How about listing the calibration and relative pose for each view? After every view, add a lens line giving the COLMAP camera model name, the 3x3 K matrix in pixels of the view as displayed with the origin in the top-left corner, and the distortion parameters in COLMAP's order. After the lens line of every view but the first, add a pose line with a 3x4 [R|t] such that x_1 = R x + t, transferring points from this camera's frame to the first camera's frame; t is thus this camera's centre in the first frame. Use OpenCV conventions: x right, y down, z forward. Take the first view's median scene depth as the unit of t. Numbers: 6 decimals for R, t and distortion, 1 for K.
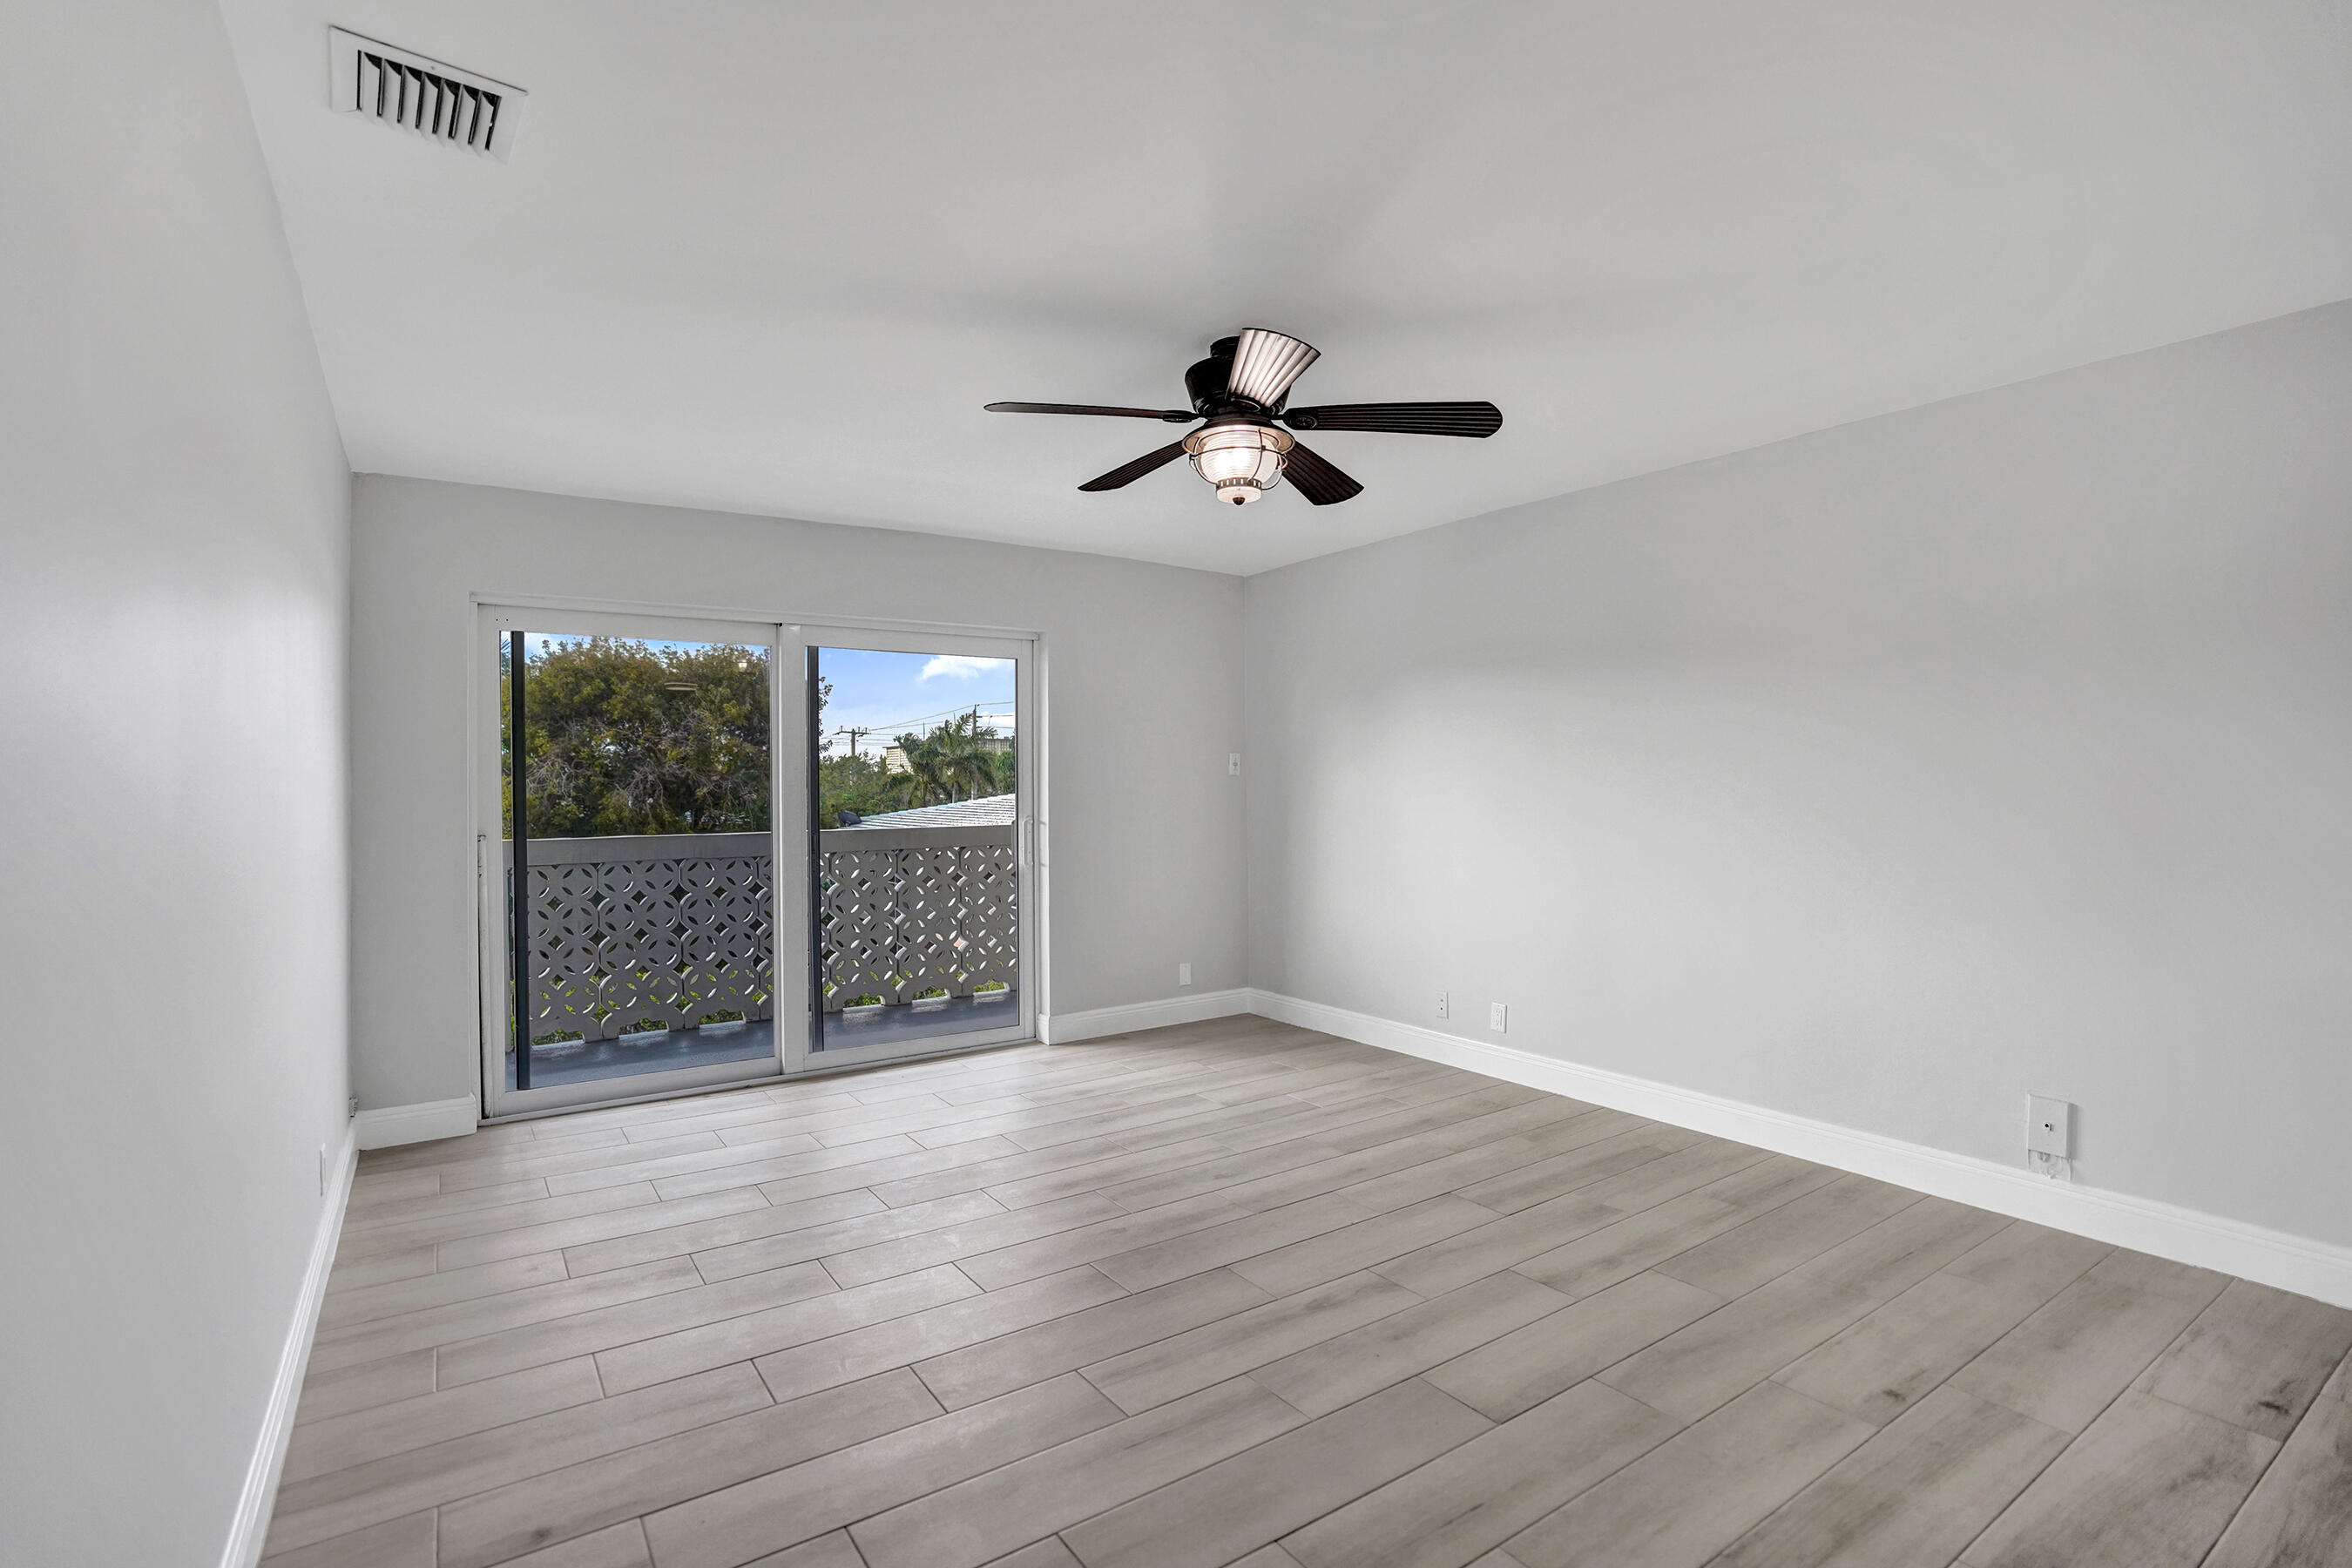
lens RADIAL K [[1119.6, 0, 1194.4], [0, 1119.6, 786.8], [0, 0, 1]] dist [-0.054469, 0.014460]
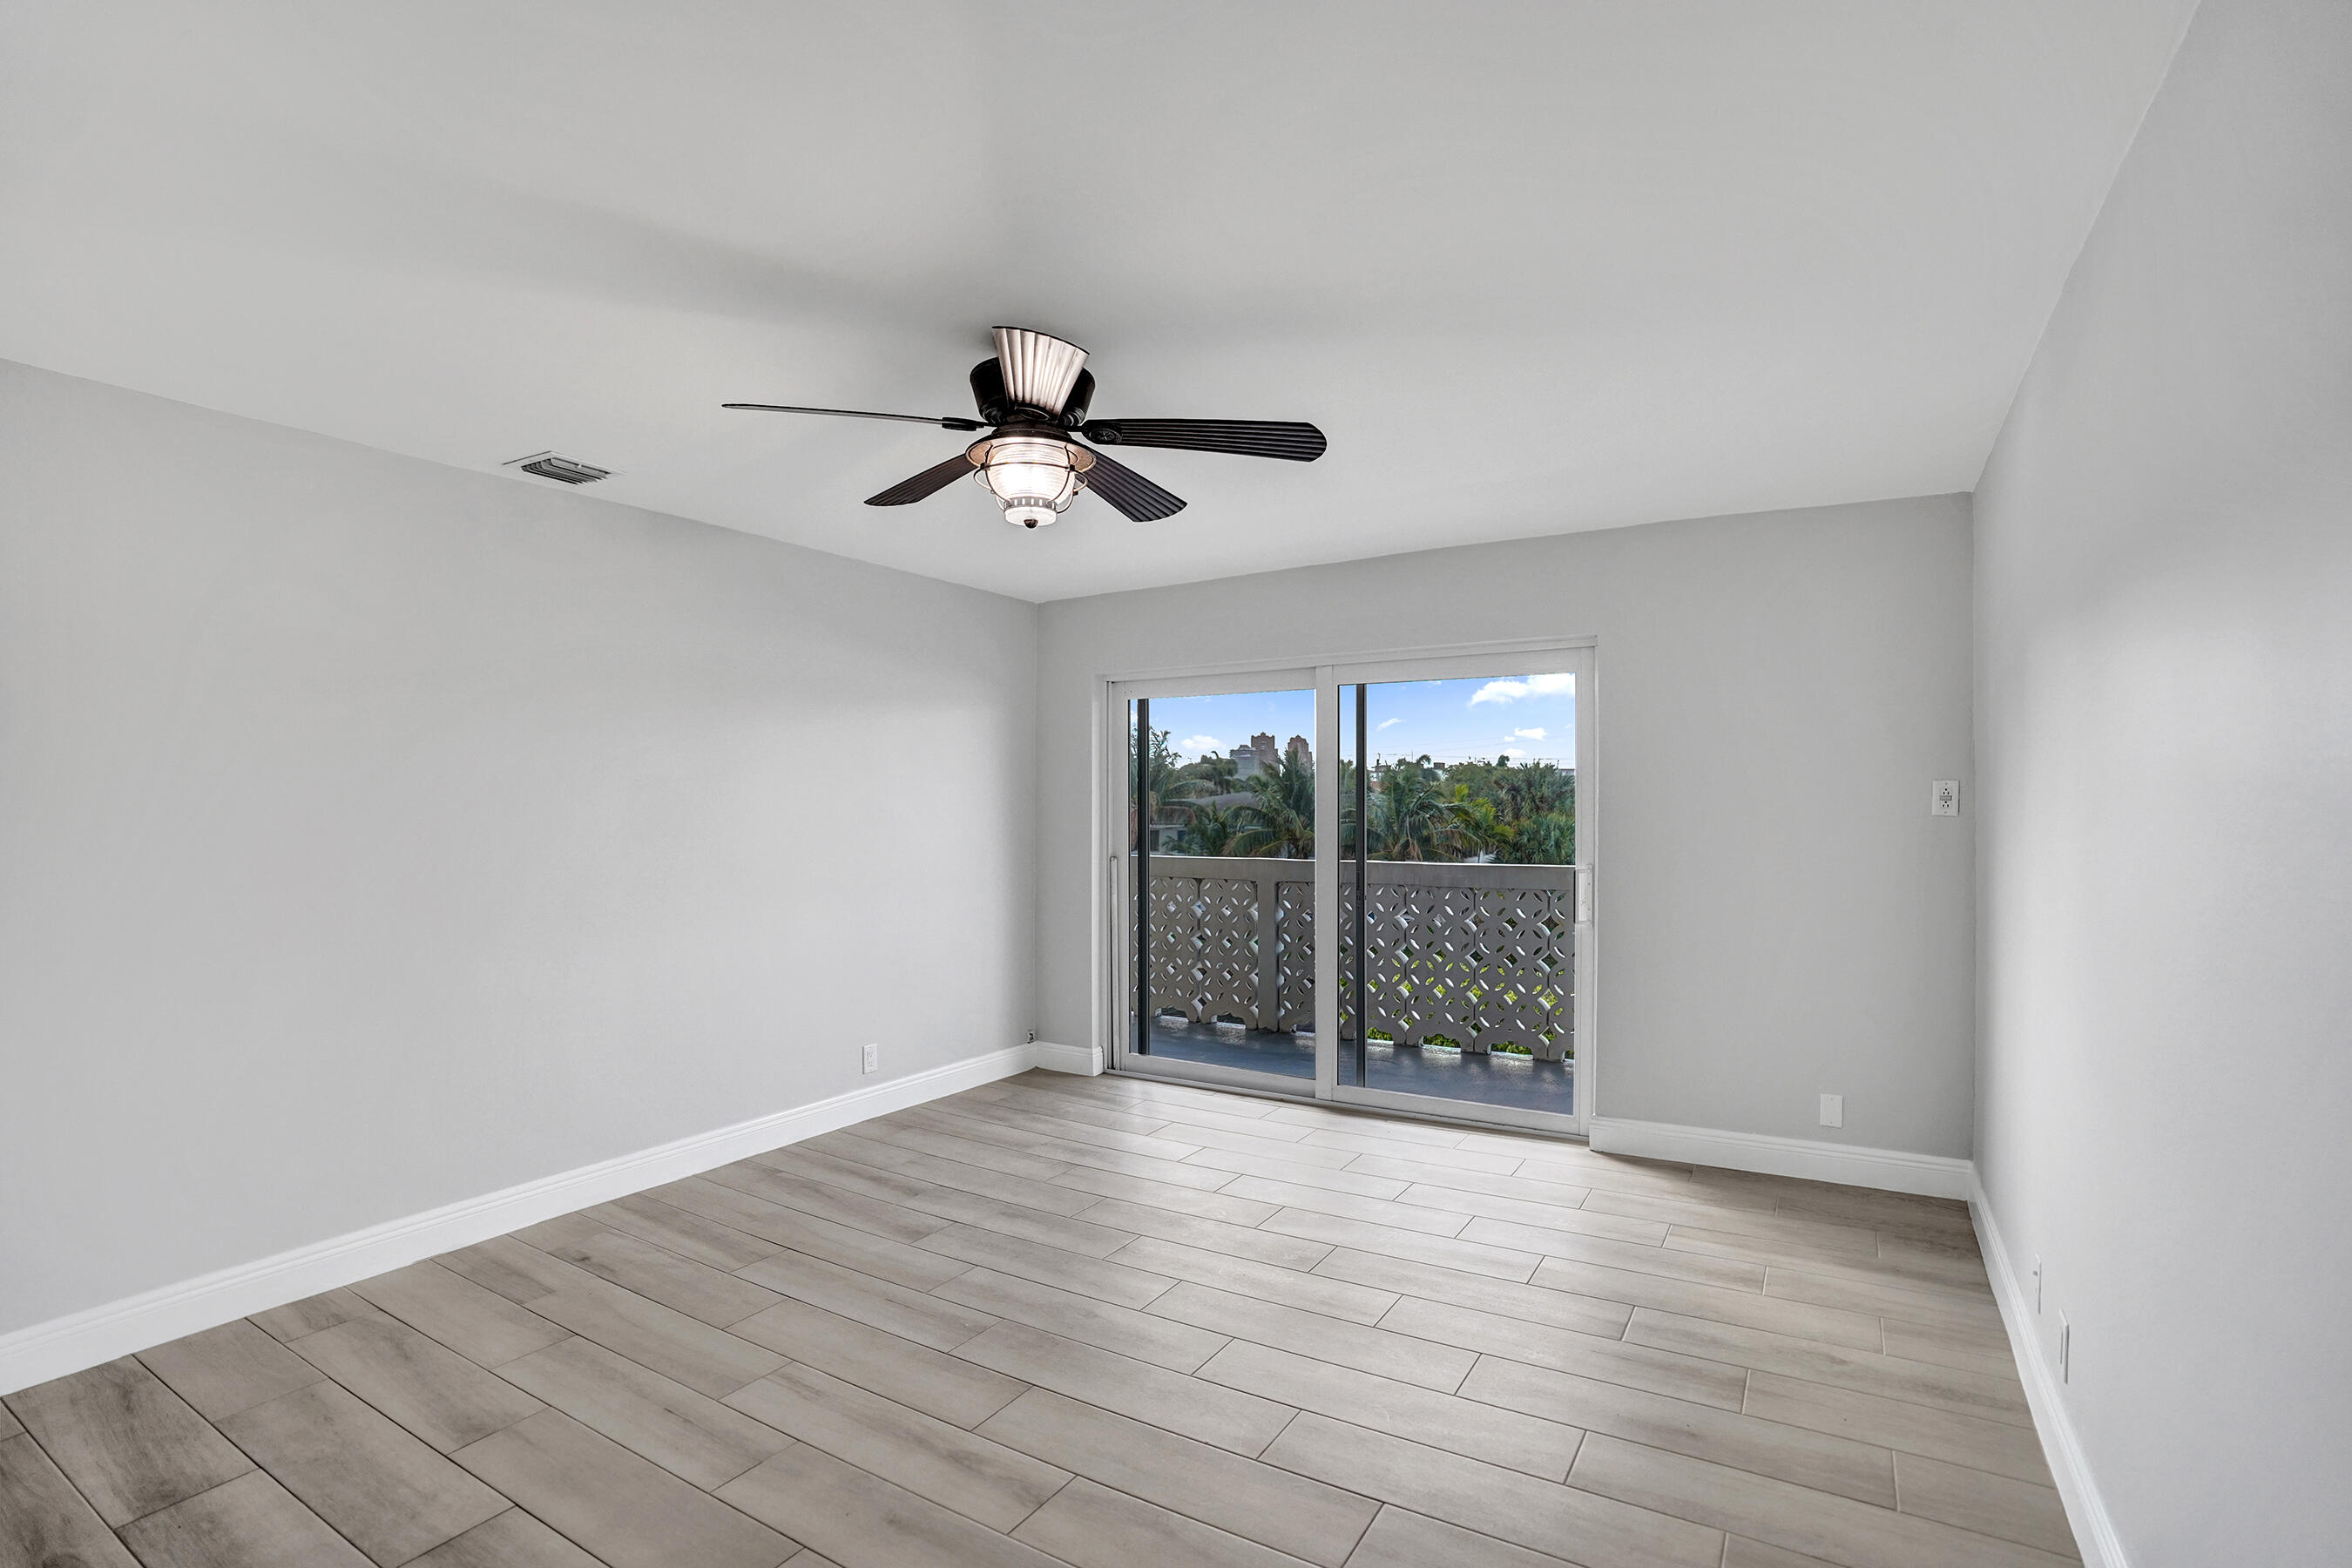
lens RADIAL K [[1119.6, 0, 1173.9], [0, 1119.6, 786.0], [0, 0, 1]] dist [-0.054469, 0.014460]
pose [[0.391616, -0.006192, -0.920108, 0.642232], [-0.004811, 0.999950, -0.008776, -0.028959], [0.920116, 0.007863, 0.391567, 0.545275]]
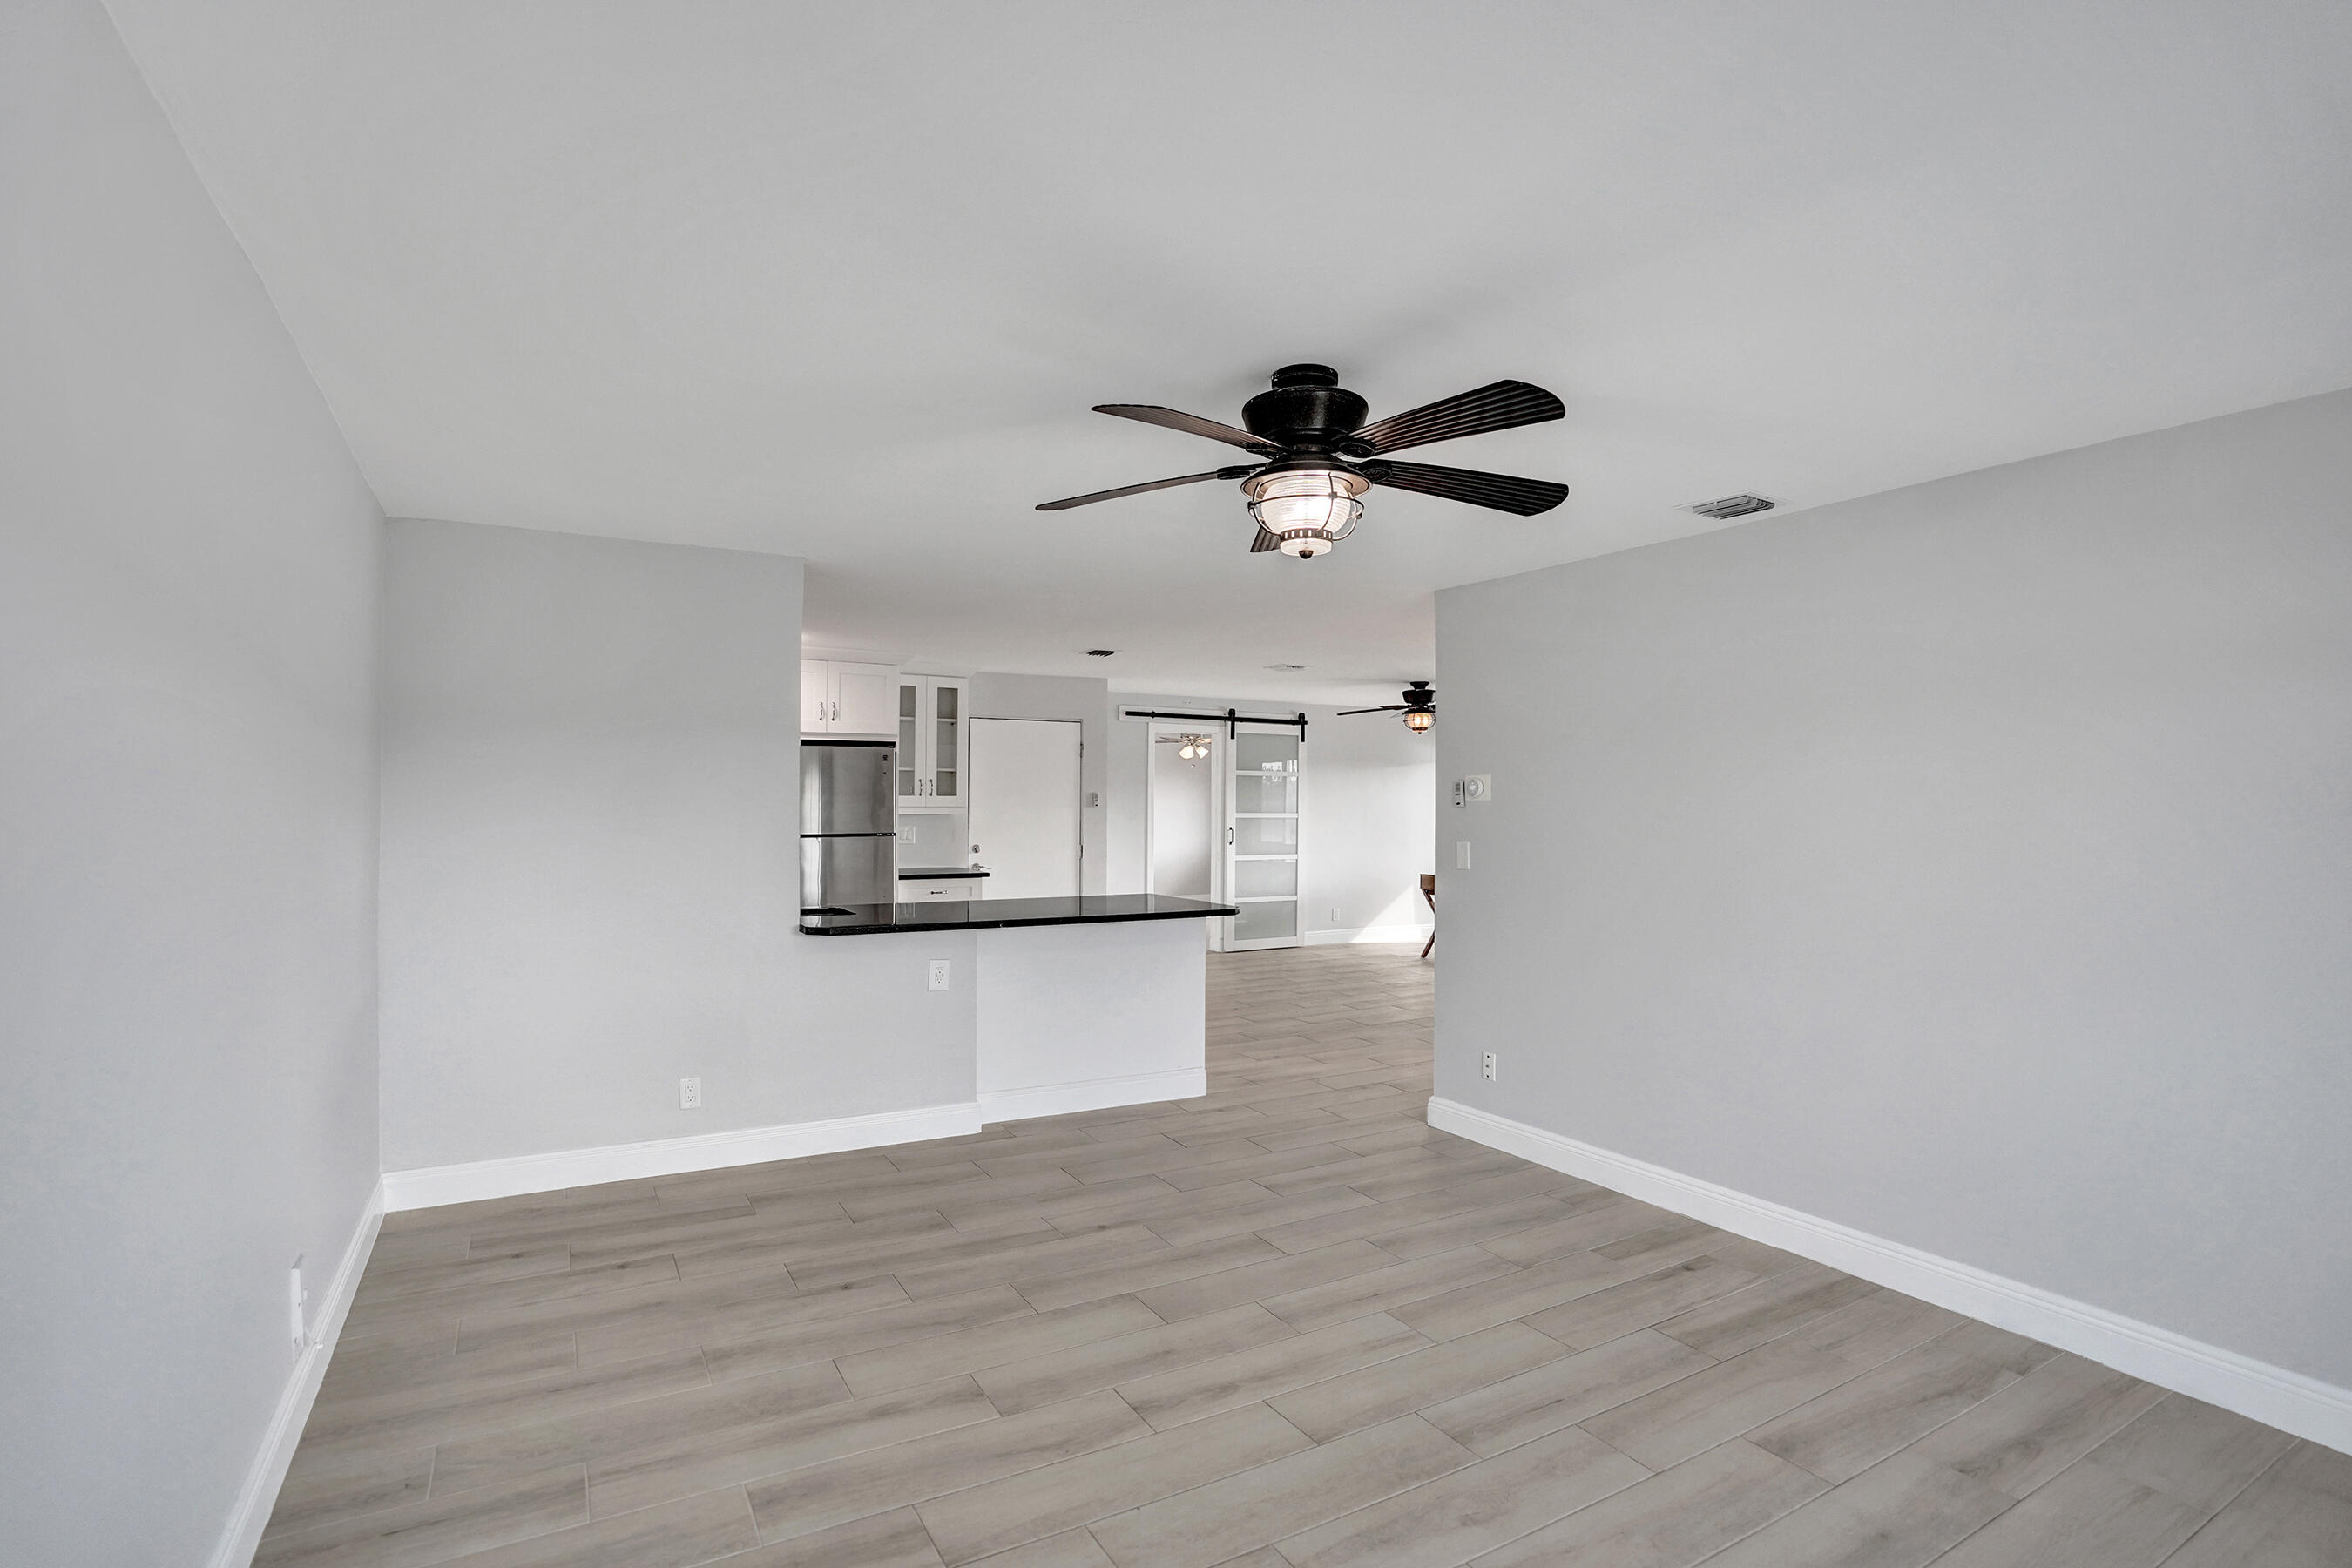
lens RADIAL K [[1119.6, 0, 1169.5], [0, 1119.6, 775.2], [0, 0, 1]] dist [-0.054469, 0.014460]
pose [[-0.995490, -0.001040, 0.094859, 0.045477], [-0.002208, 0.999923, -0.012204, -0.054760], [-0.094839, -0.012358, -0.995416, 1.350154]]
